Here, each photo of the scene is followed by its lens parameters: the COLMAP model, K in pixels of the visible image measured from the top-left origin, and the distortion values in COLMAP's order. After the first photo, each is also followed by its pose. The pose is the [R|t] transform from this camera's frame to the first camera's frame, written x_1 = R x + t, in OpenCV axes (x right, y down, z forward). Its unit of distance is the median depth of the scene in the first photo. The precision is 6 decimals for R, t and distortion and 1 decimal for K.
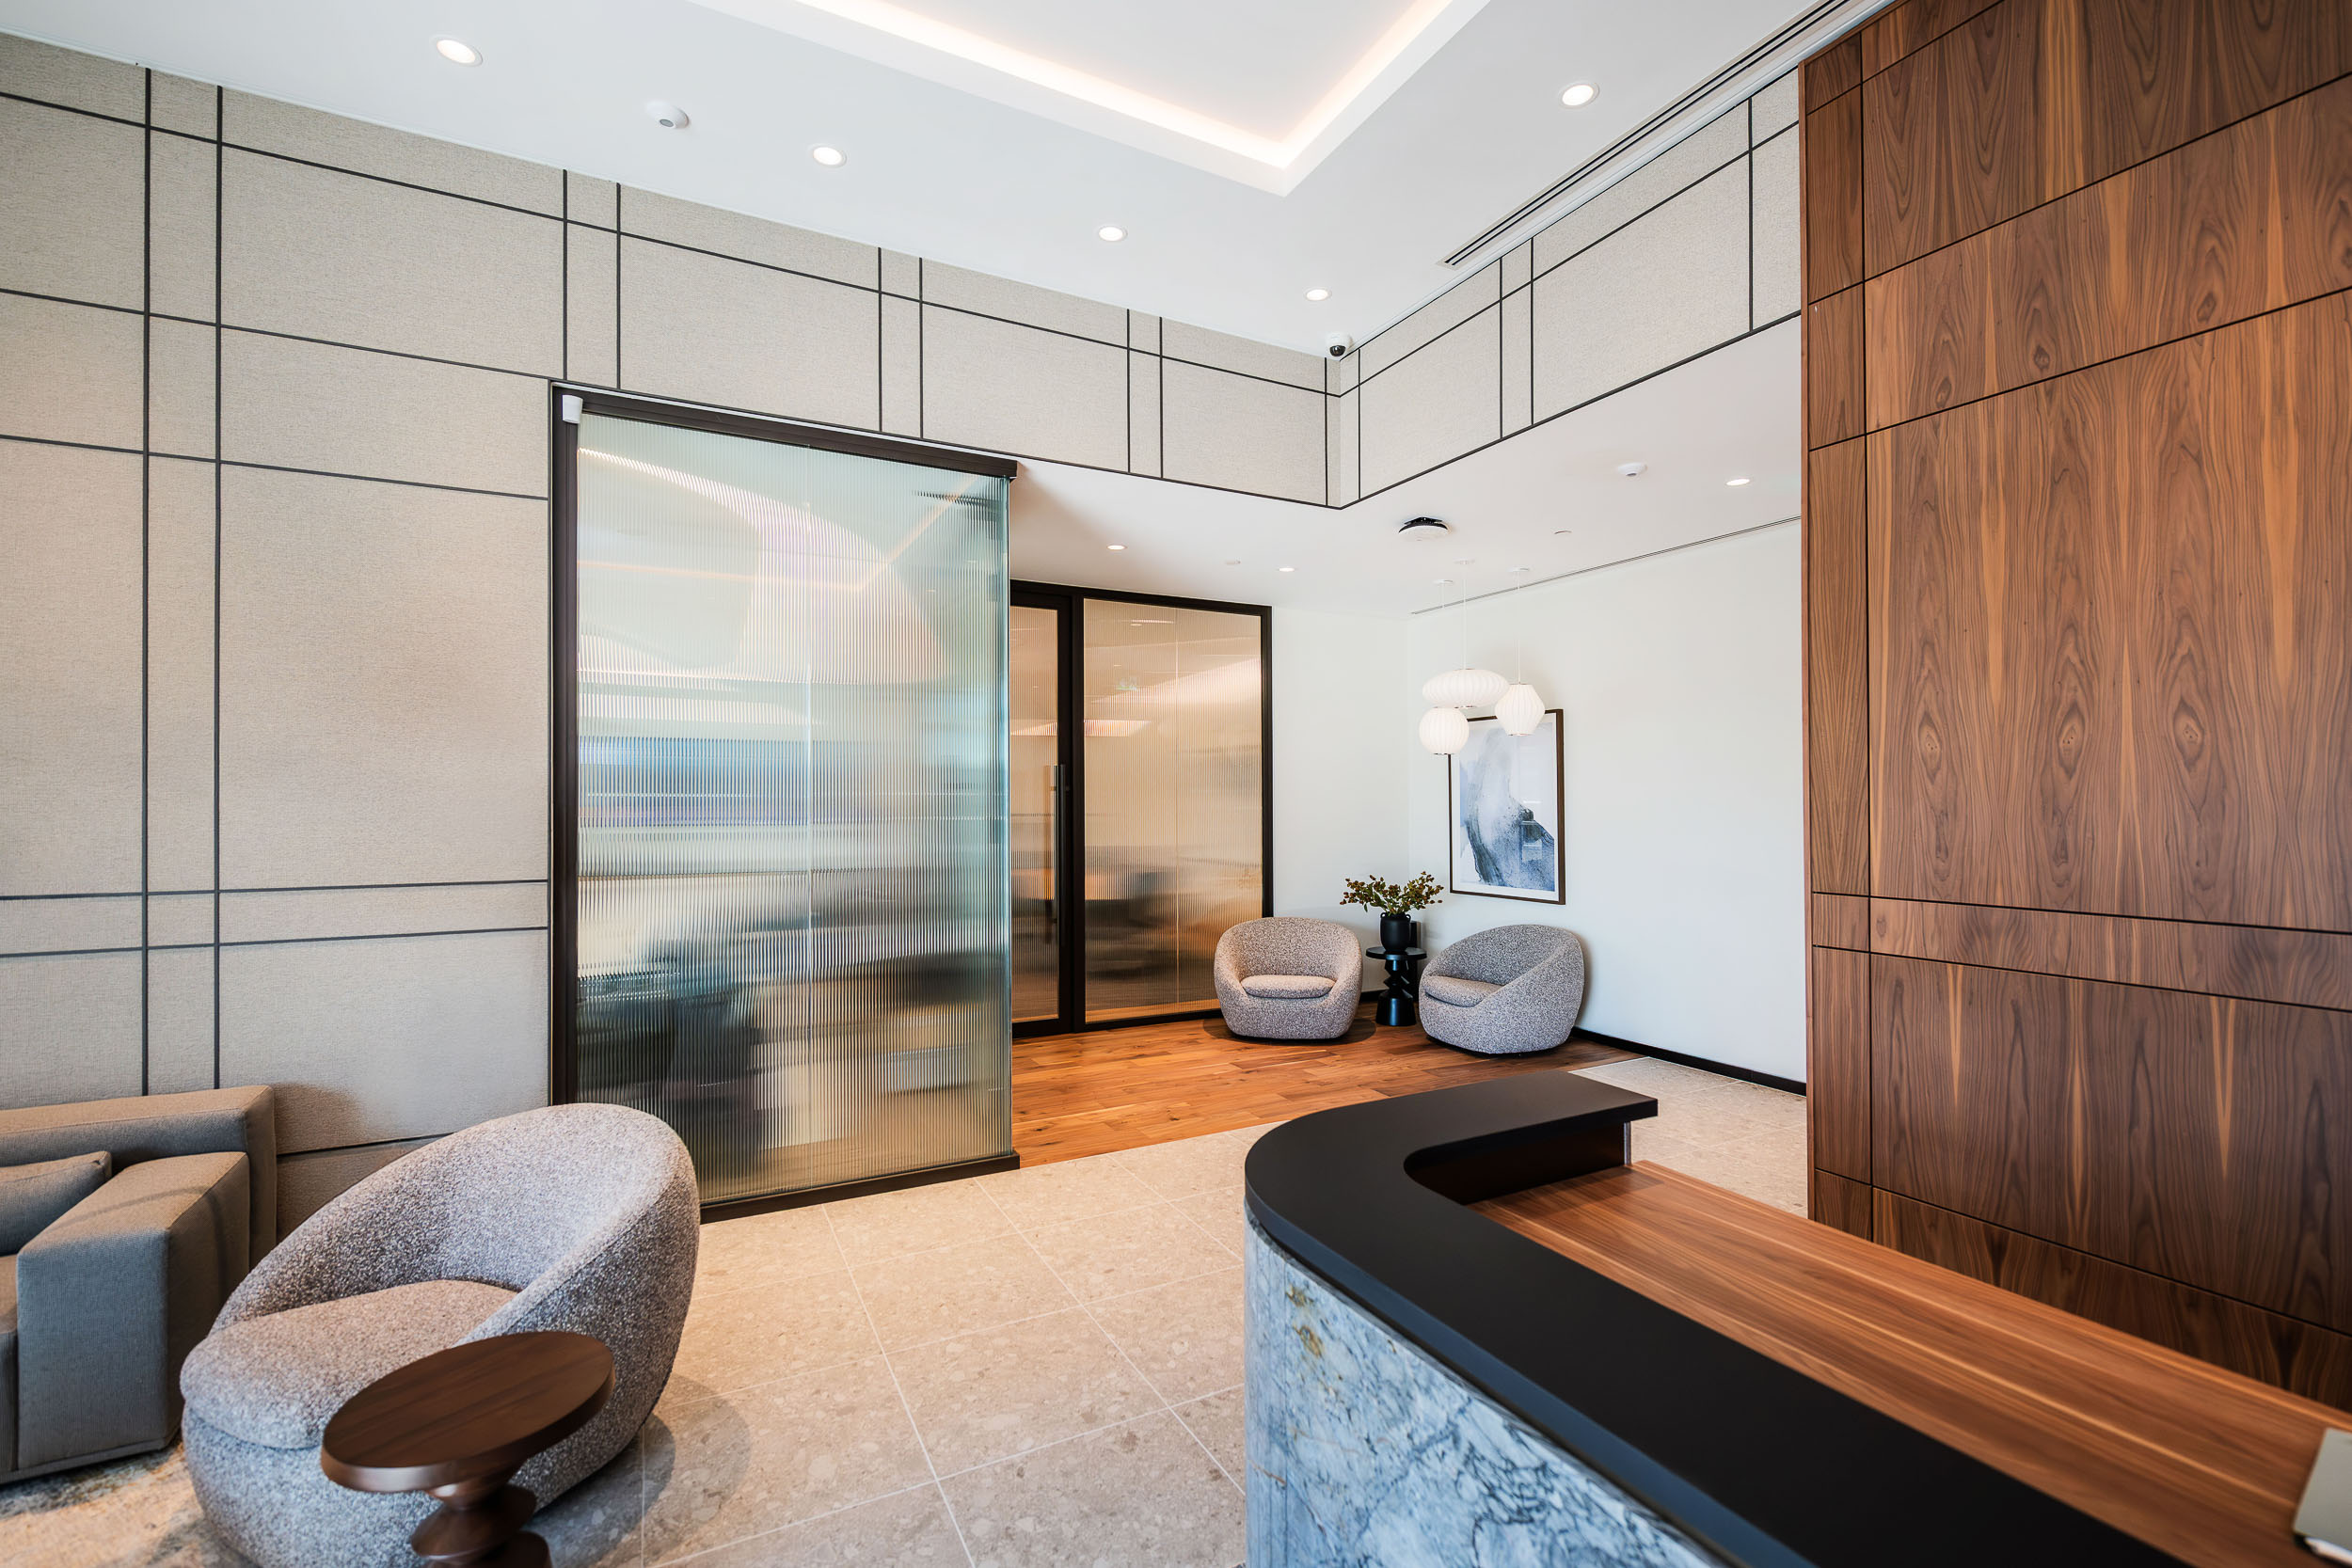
lens RADIAL K [[983.0, 0, 1221.3], [0, 983.0, 809.5], [0, 0, 1]] dist [-0.001913, -0.000188]
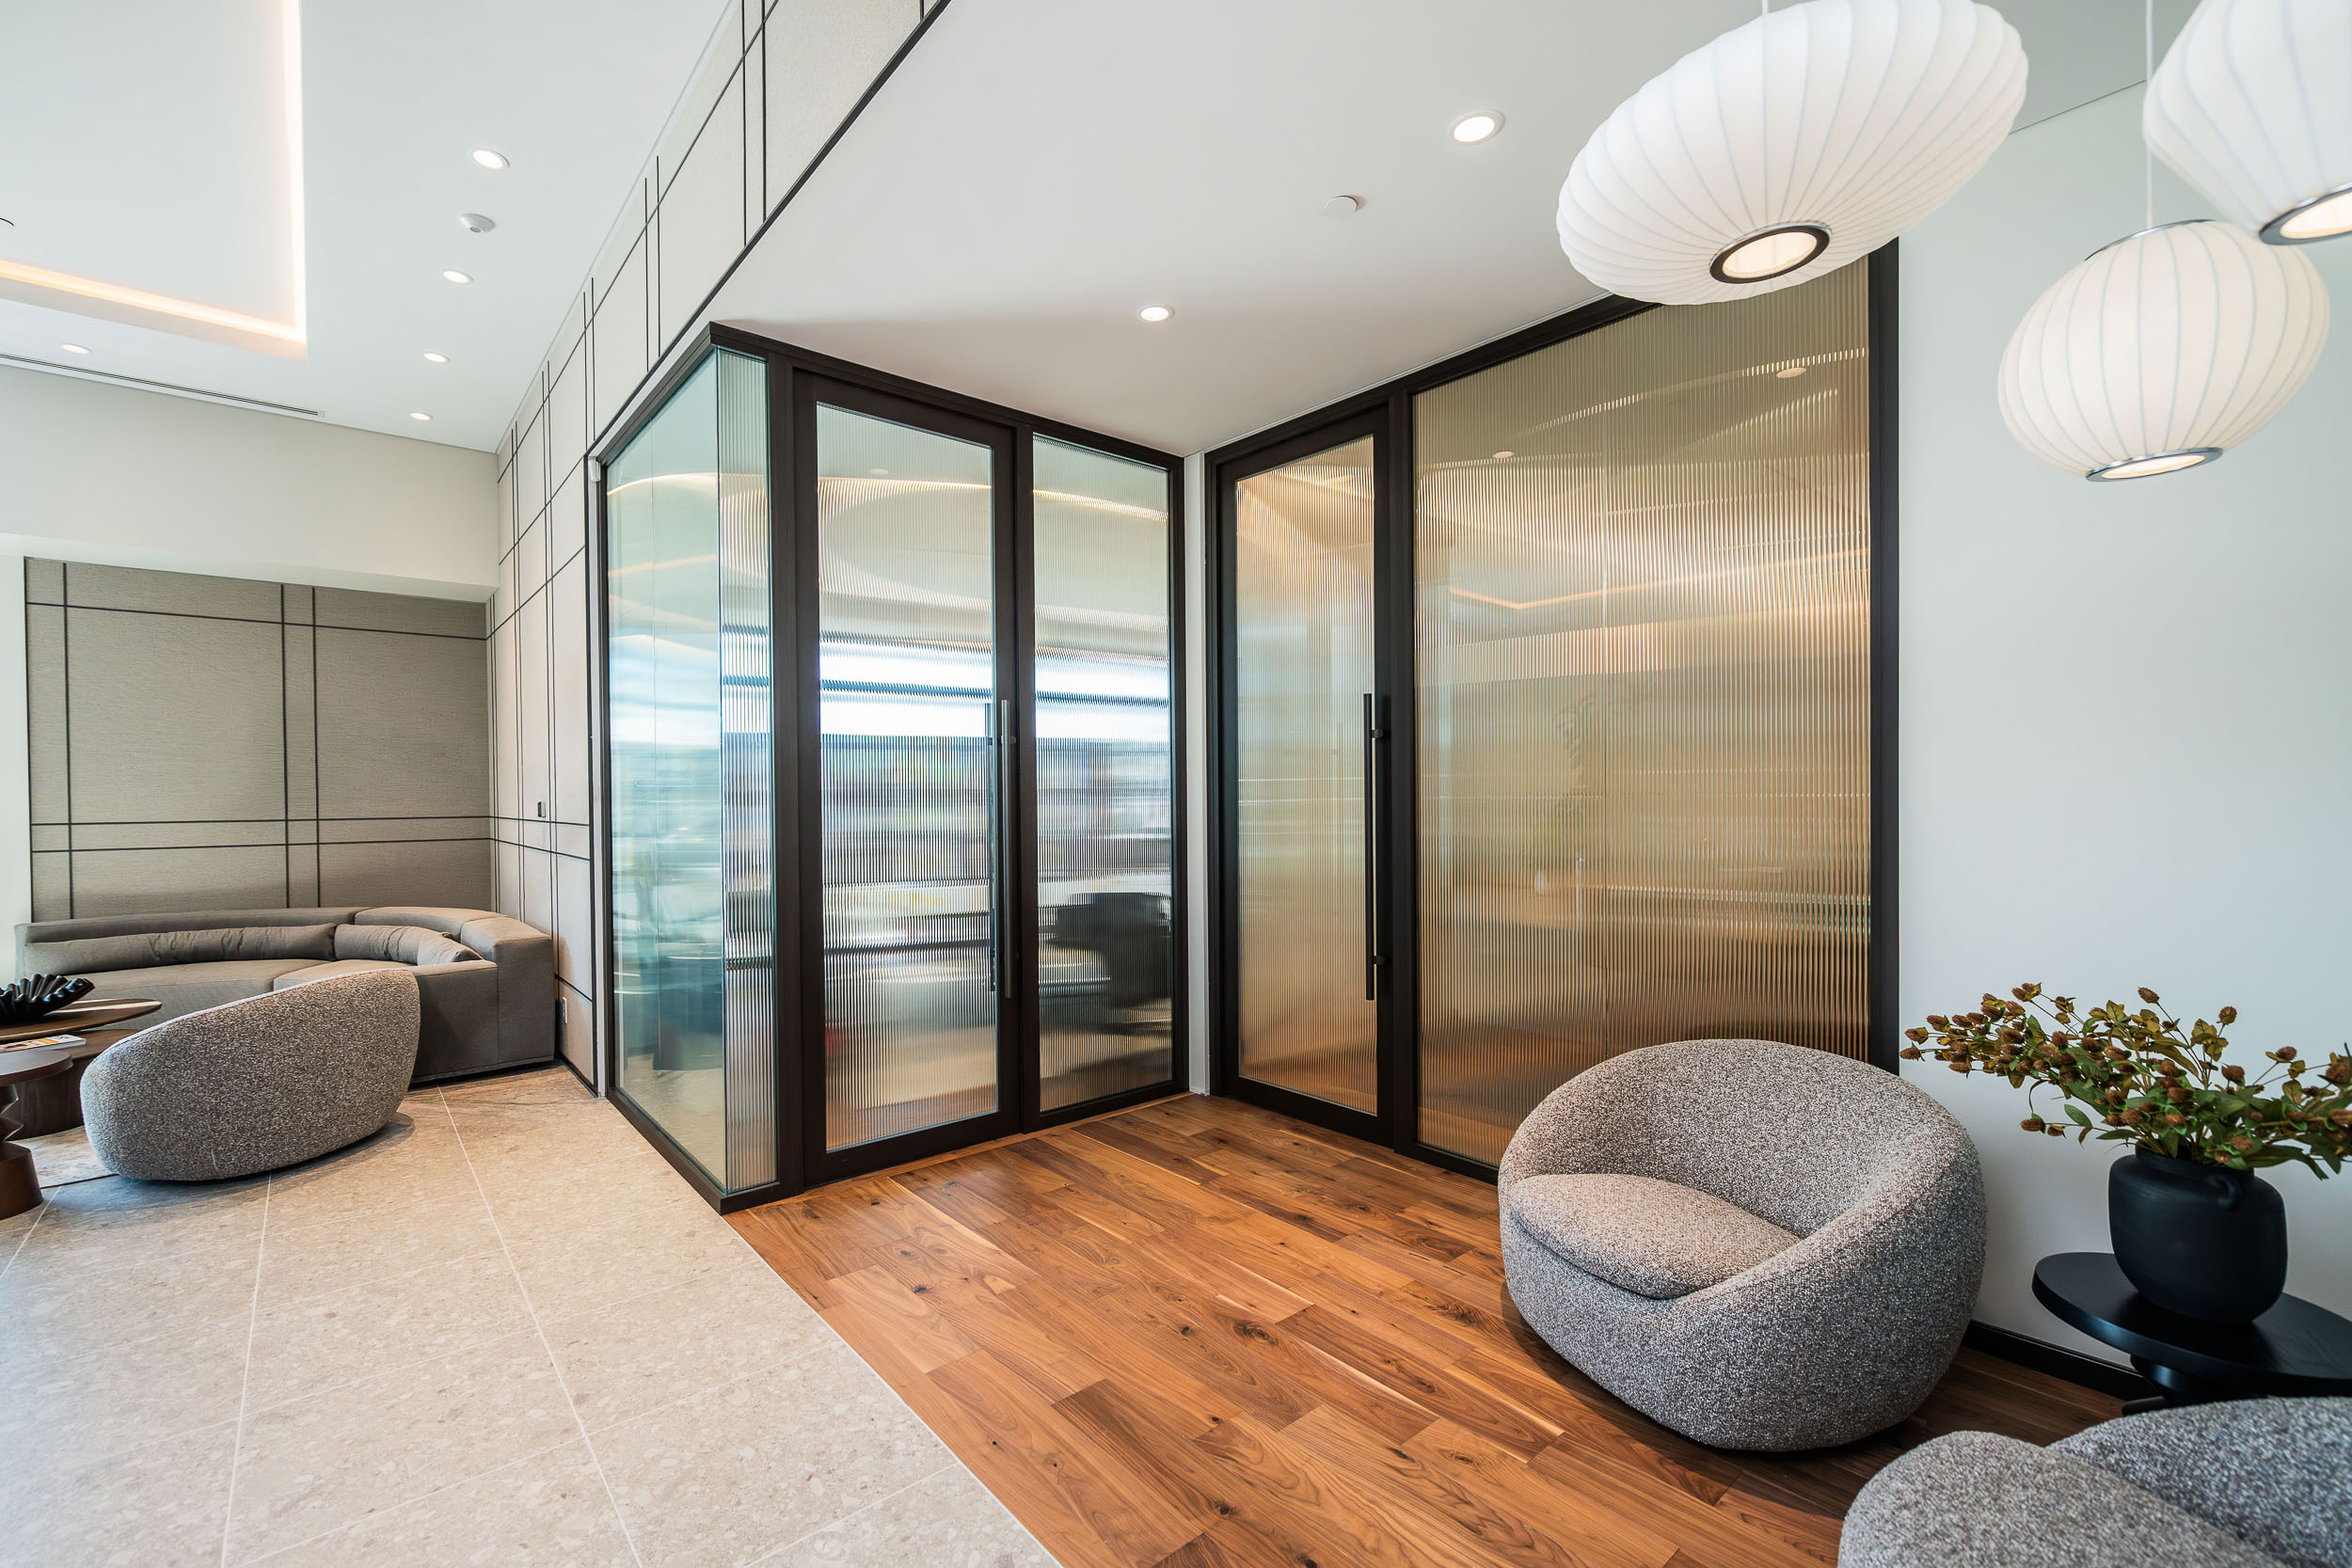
lens RADIAL K [[990.5, 0, 1111.1], [0, 990.5, 815.8], [0, 0, 1]] dist [-0.001451, -0.000652]
pose [[0.174289, 0.020439, -0.984482, 0.419885], [0.001566, 0.999778, 0.021034, 0.015355], [0.984693, -0.005208, 0.174219, 0.773944]]
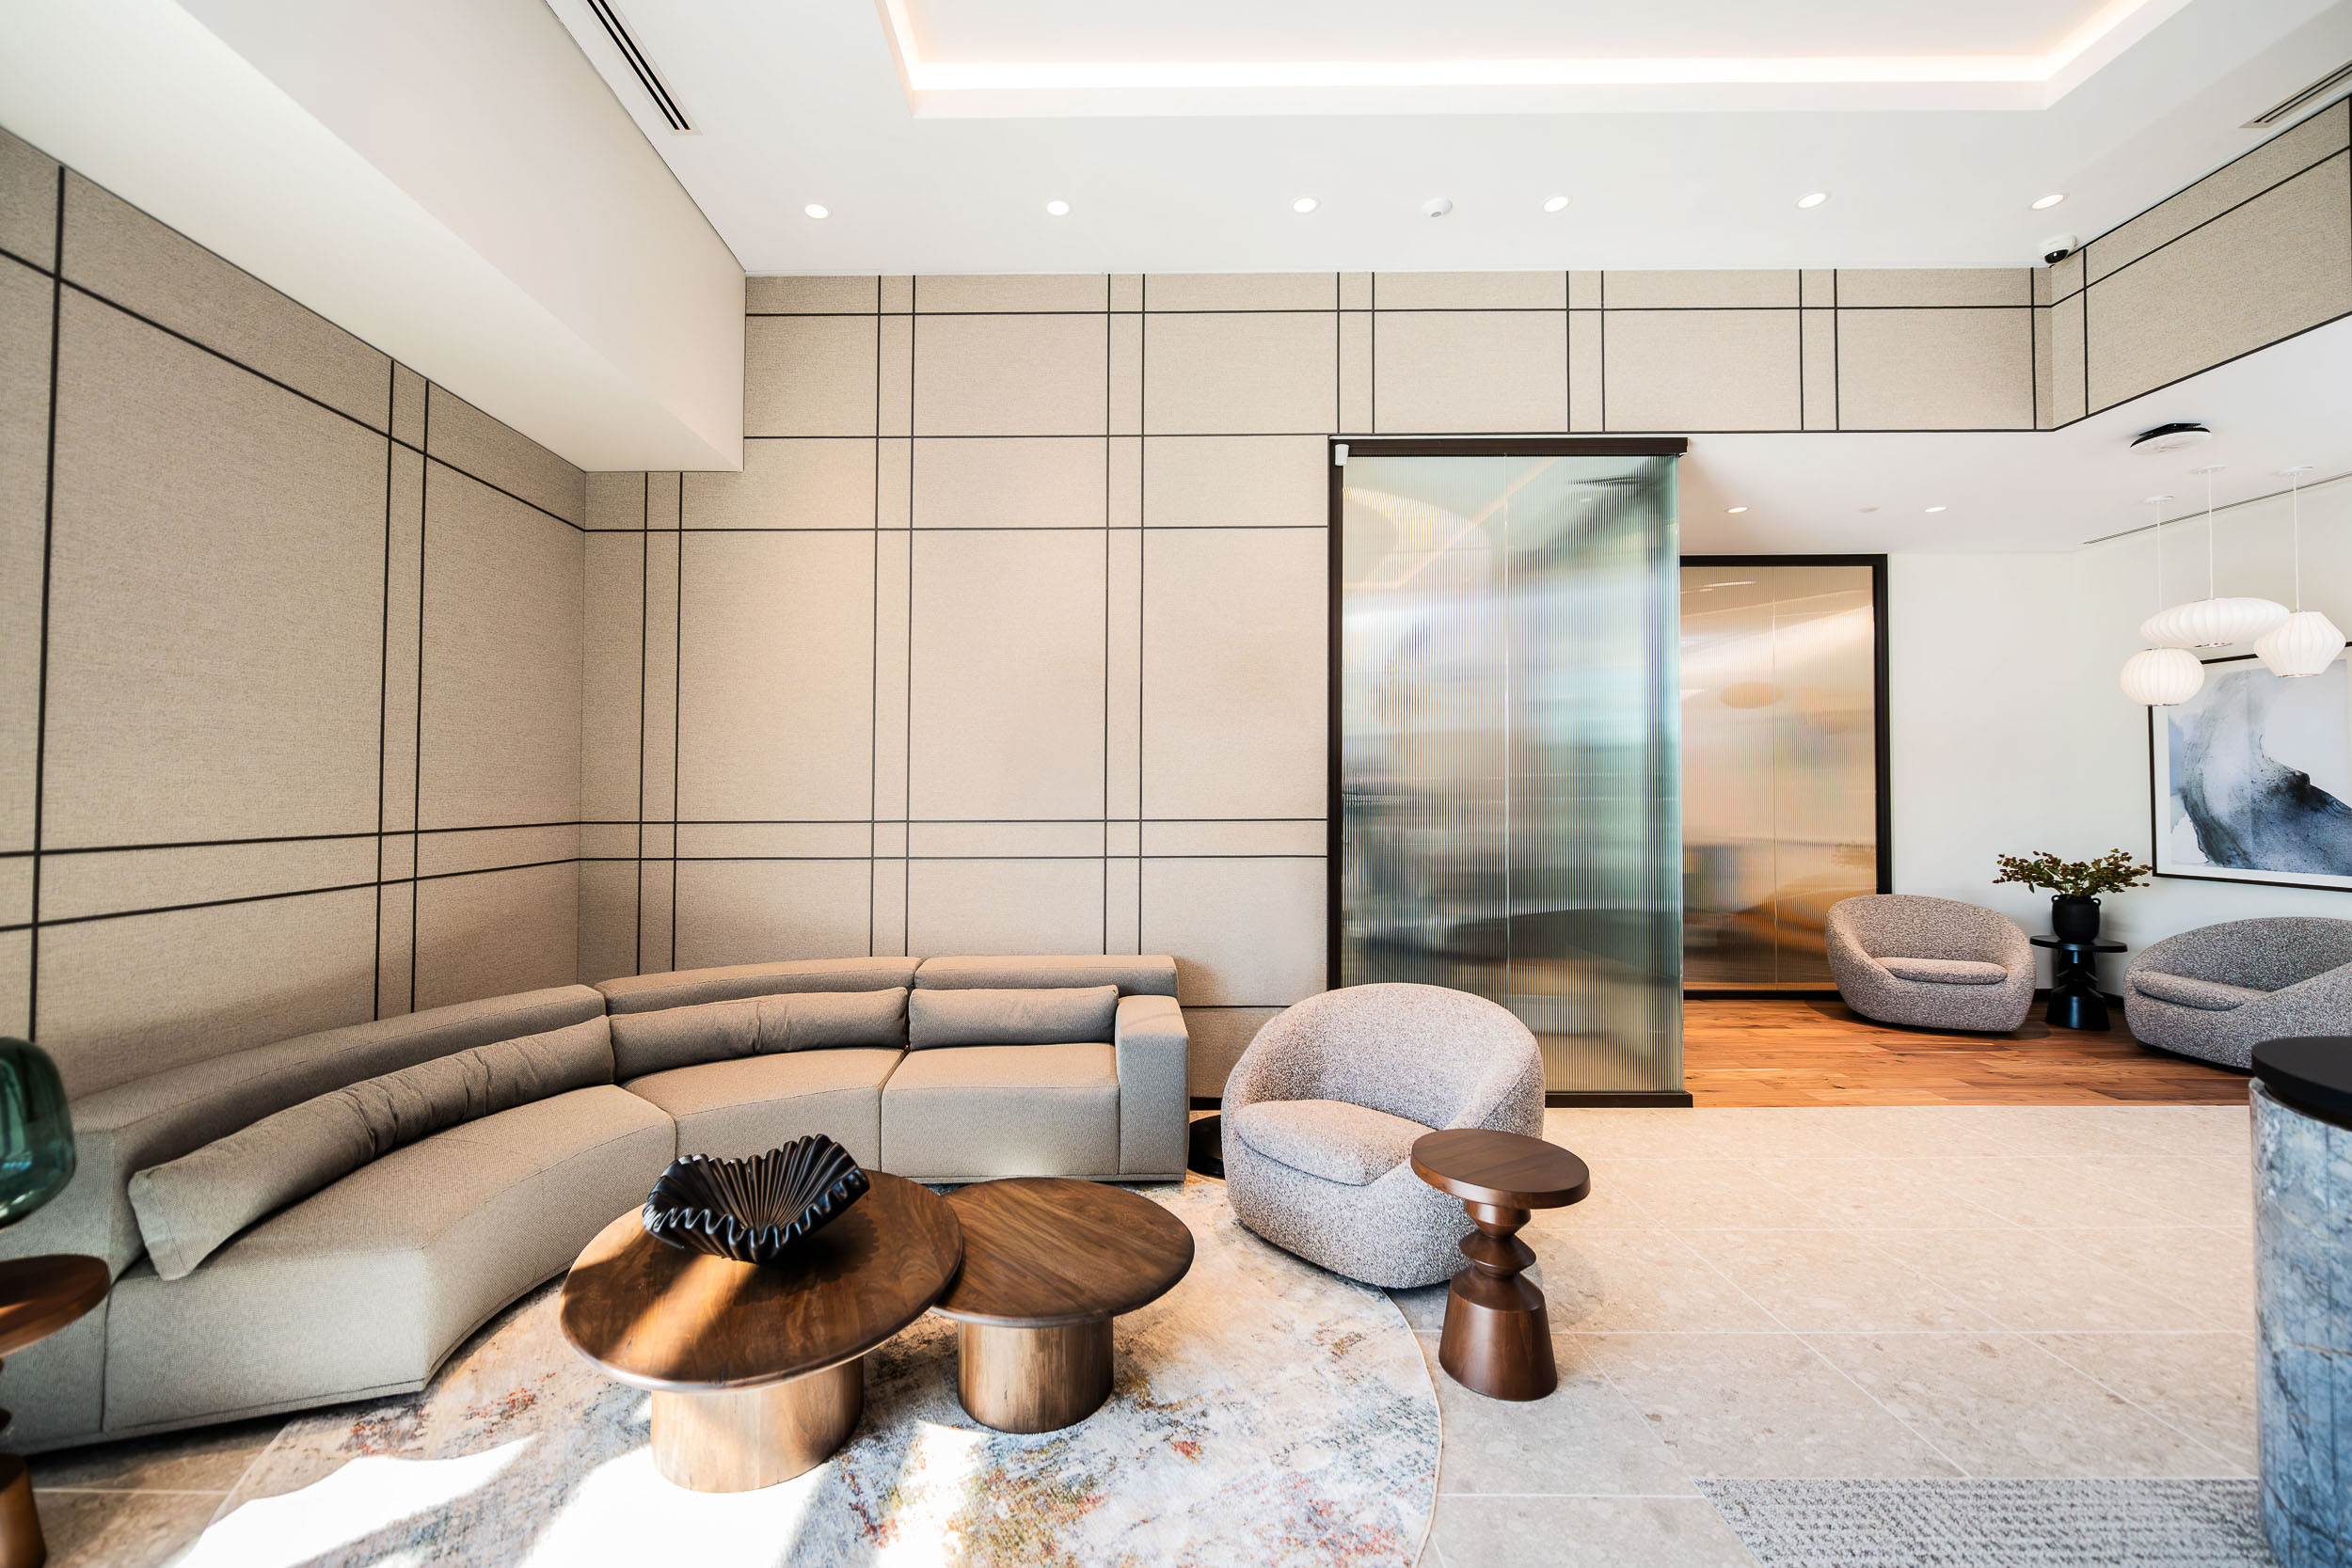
lens RADIAL K [[966.5, 0, 1176.0], [0, 966.5, 784.0], [0, 0, 1]] dist [-0.000875, -0.000614]
pose [[0.884905, -0.006463, -0.465728, -0.138349], [0.000451, 0.999915, -0.013020, 0.021467], [0.465772, 0.011311, 0.884832, -0.115172]]
